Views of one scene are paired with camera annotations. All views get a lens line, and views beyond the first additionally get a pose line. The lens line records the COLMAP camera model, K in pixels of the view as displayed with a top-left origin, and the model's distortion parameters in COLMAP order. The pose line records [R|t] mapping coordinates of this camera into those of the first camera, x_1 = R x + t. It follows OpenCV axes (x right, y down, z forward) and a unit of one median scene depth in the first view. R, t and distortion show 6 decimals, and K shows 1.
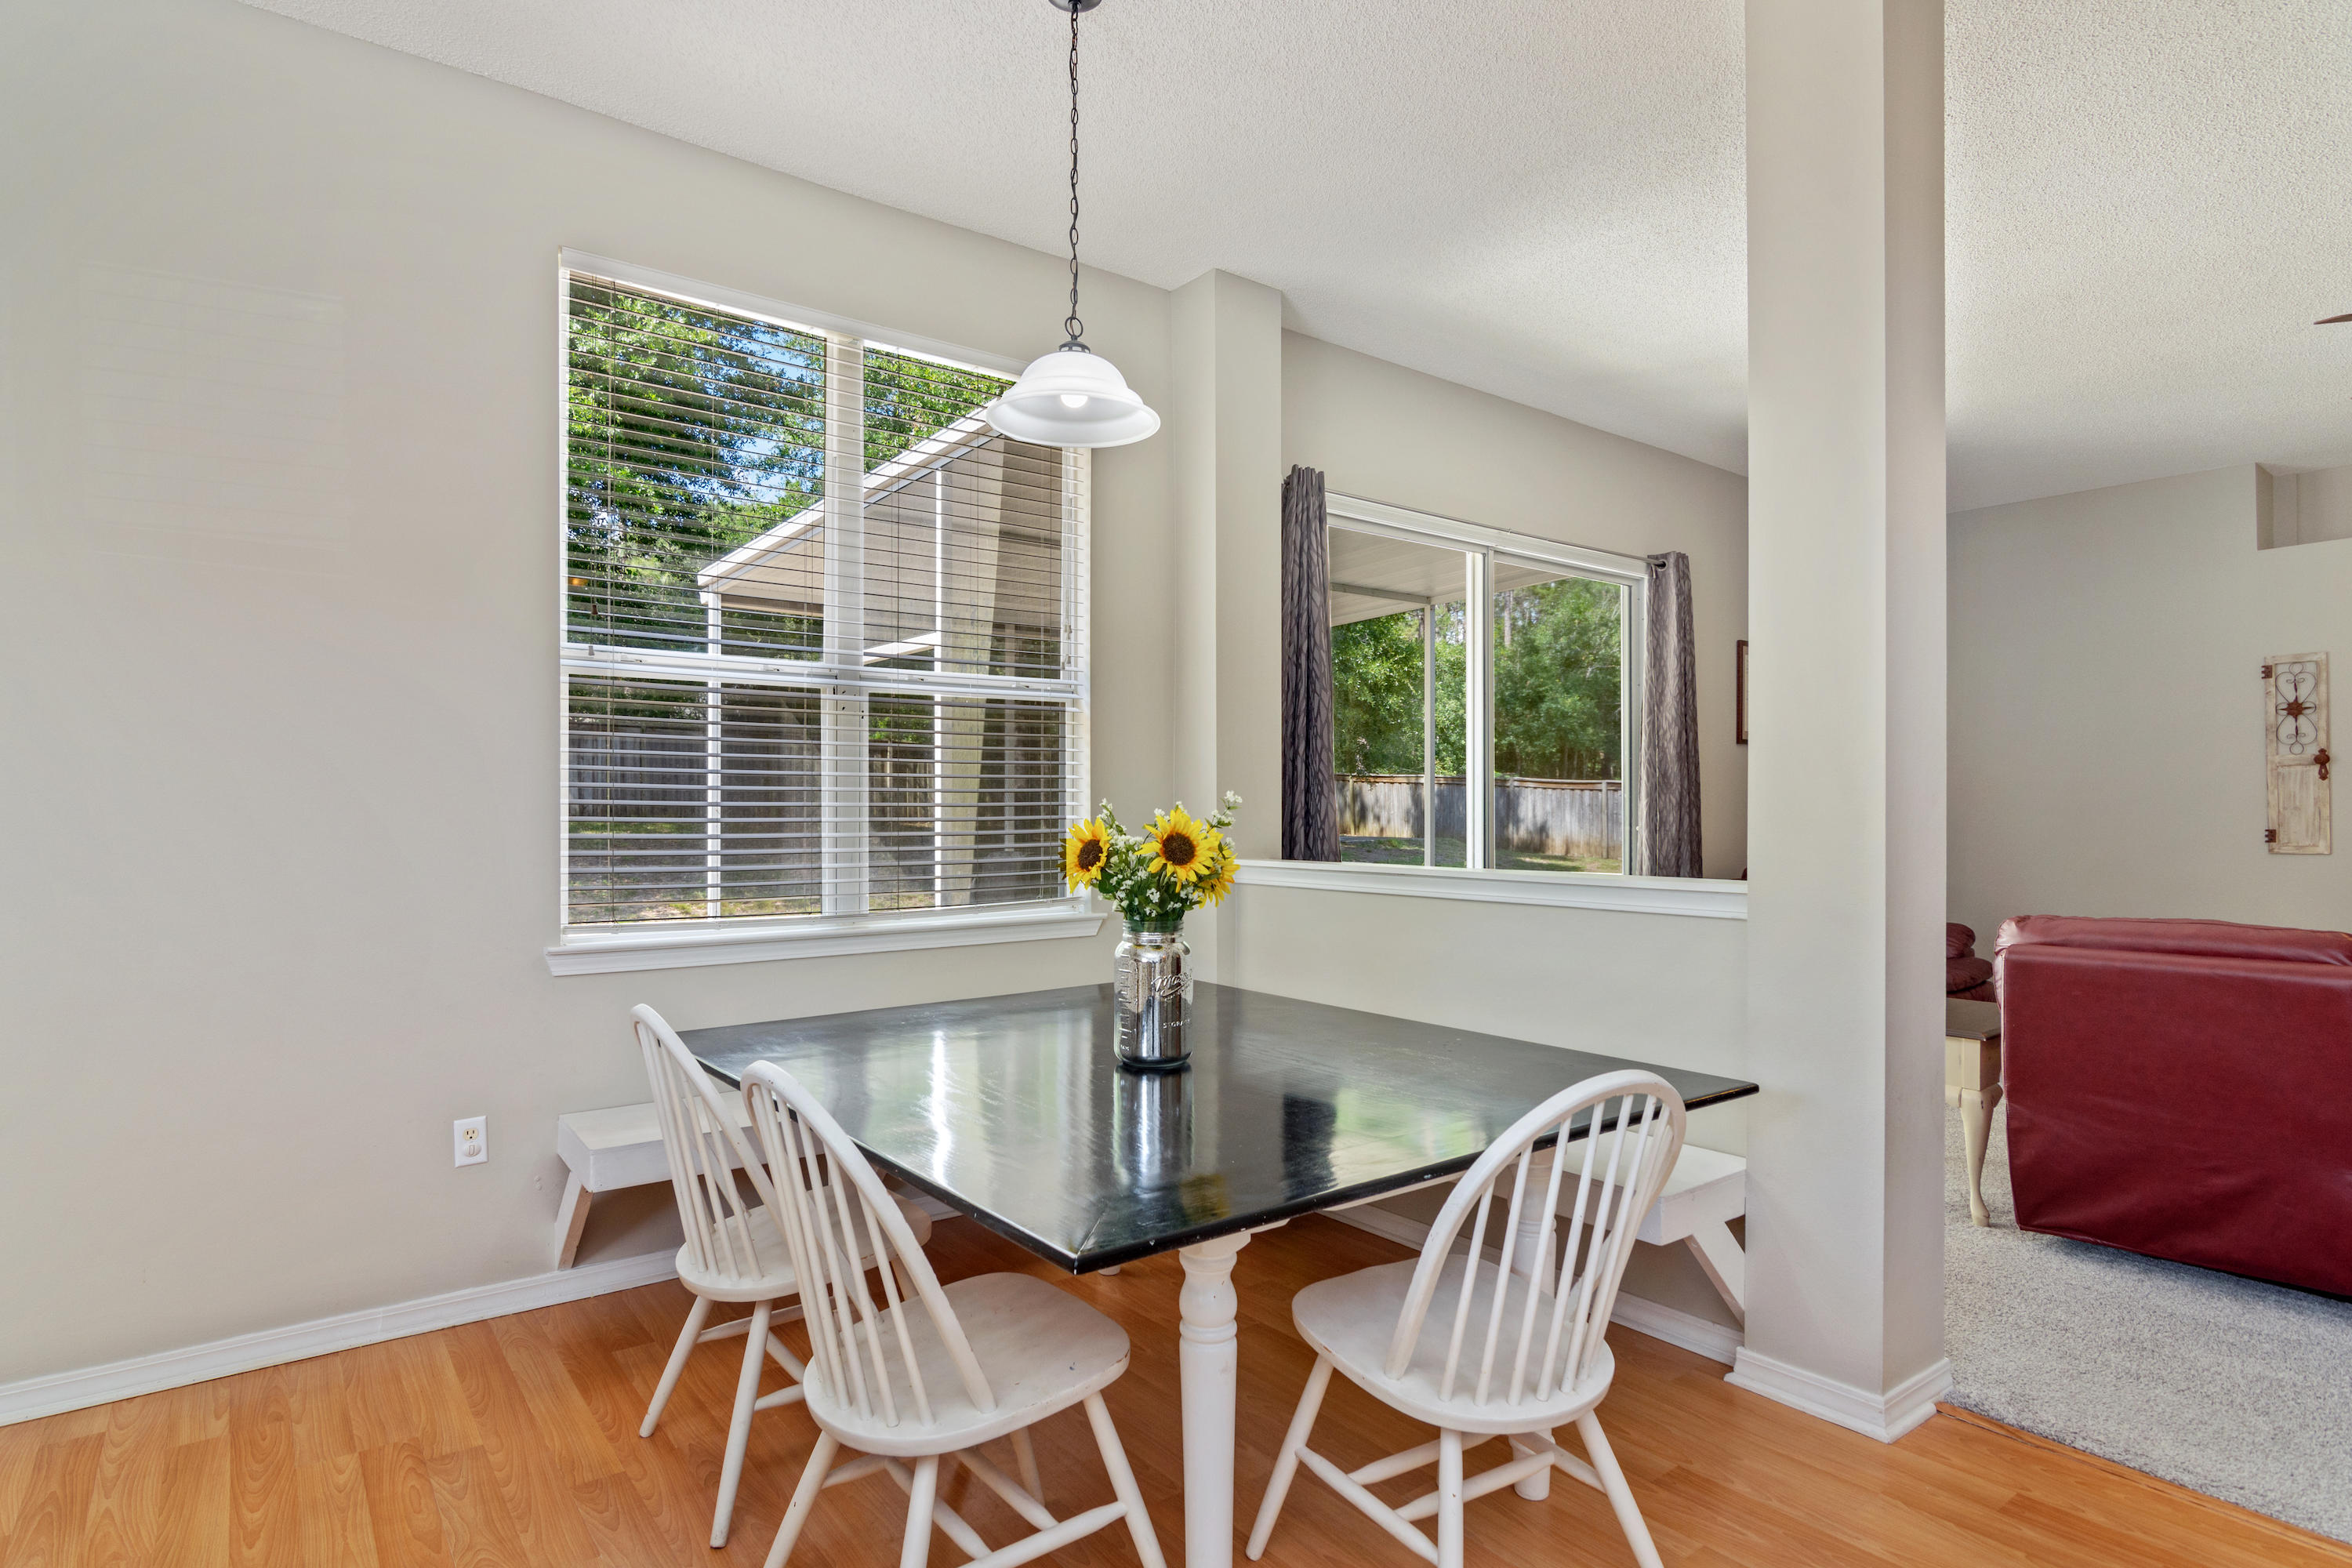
lens RADIAL K [[1218.8, 0, 1185.6], [0, 1218.8, 793.5], [0, 0, 1]] dist [-0.001325, -0.001037]
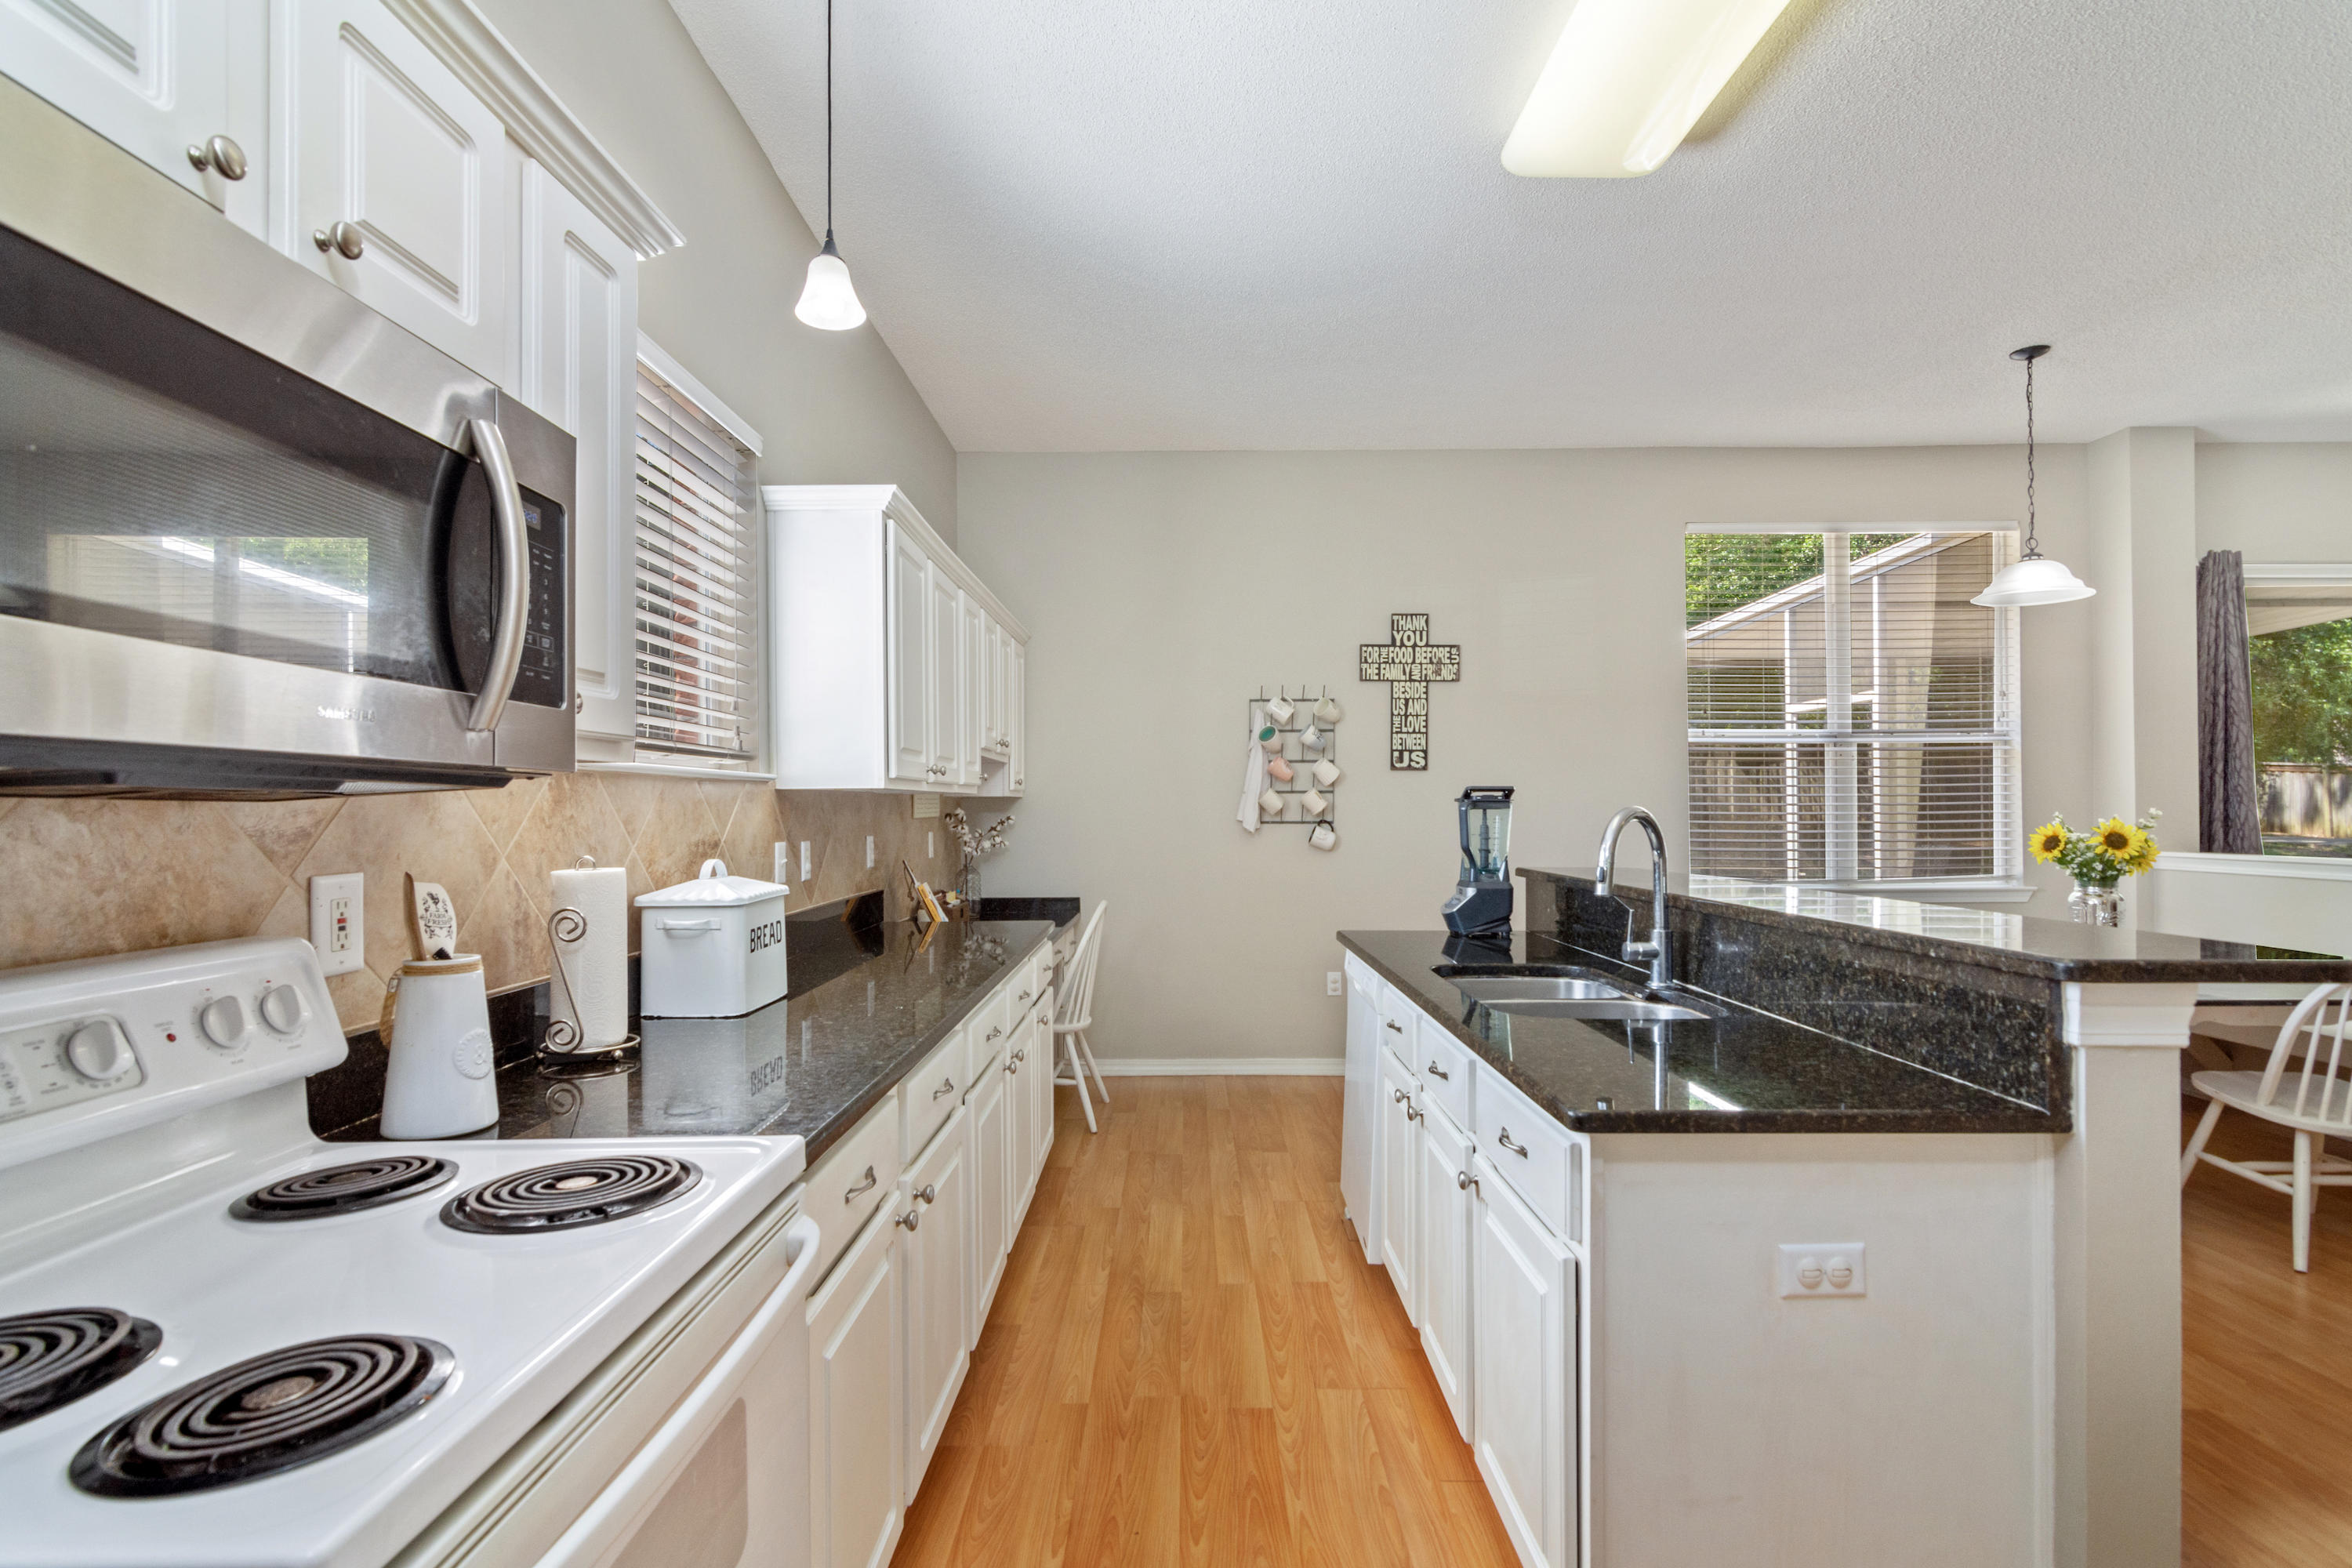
lens RADIAL K [[1138.5, 0, 1139.3], [0, 1138.5, 799.0], [0, 0, 1]] dist [-0.004051, -0.003422]
pose [[0.774920, -0.007870, -0.632010, -0.036111], [0.012901, 0.999911, 0.003367, -0.022684], [0.631928, -0.010762, 0.774953, -0.670706]]
